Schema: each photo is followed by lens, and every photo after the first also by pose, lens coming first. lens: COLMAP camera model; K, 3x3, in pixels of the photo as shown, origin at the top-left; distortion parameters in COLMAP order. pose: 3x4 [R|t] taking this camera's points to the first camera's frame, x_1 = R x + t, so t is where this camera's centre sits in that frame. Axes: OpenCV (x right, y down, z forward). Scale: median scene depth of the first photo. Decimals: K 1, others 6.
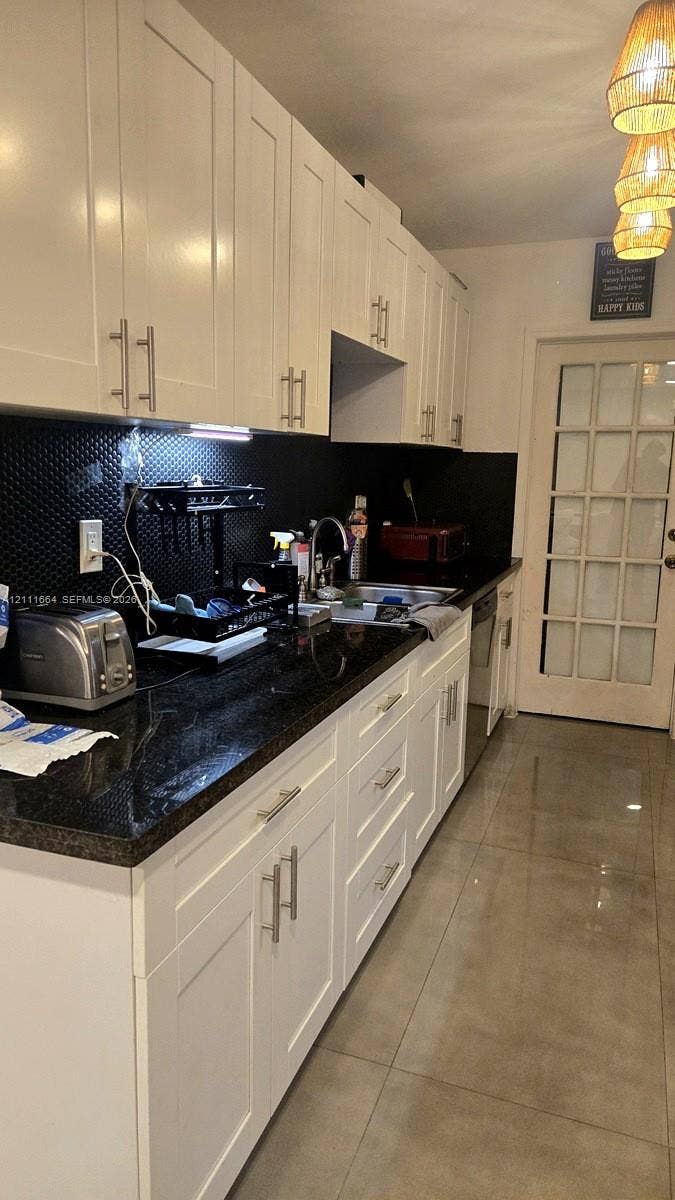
lens RADIAL K [[797.6, 0, 331.7], [0, 797.6, 606.8], [0, 0, 1]] dist [0.050182, -0.005869]
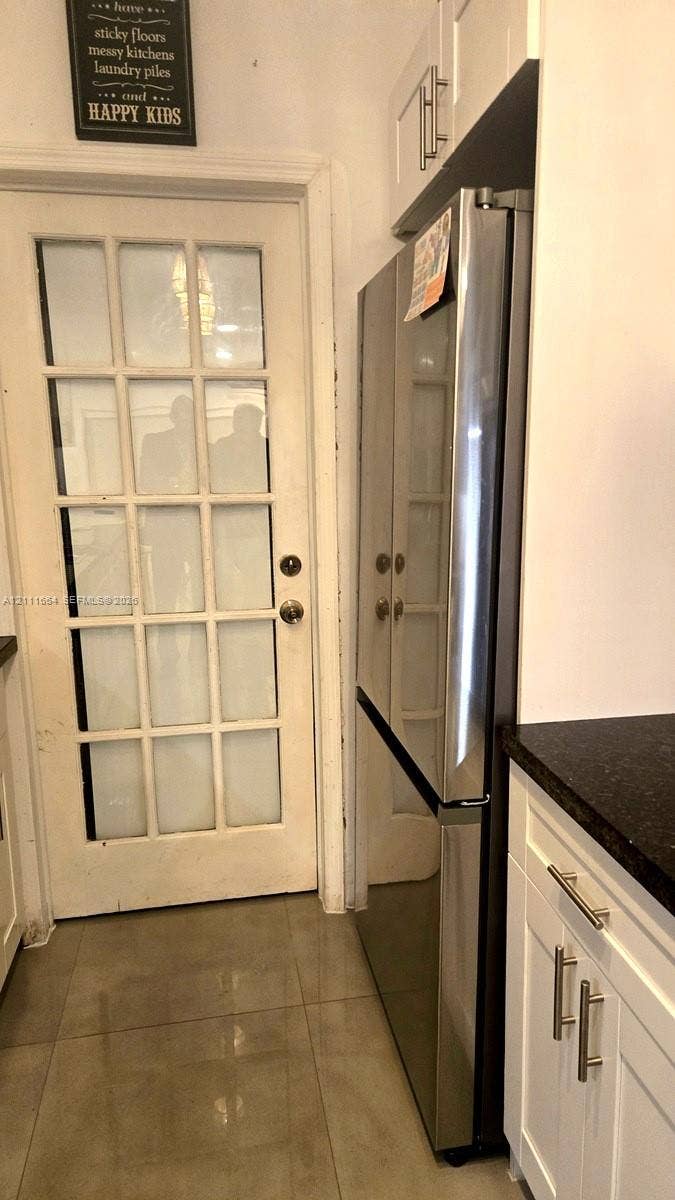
lens RADIAL K [[797.6, 0, 344.3], [0, 797.6, 606.7], [0, 0, 1]] dist [0.050182, -0.005869]
pose [[0.863043, -0.126623, 0.489002, 0.178402], [0.118204, 0.991819, 0.048204, -0.081442], [-0.491105, 0.016200, 0.870950, 0.486288]]
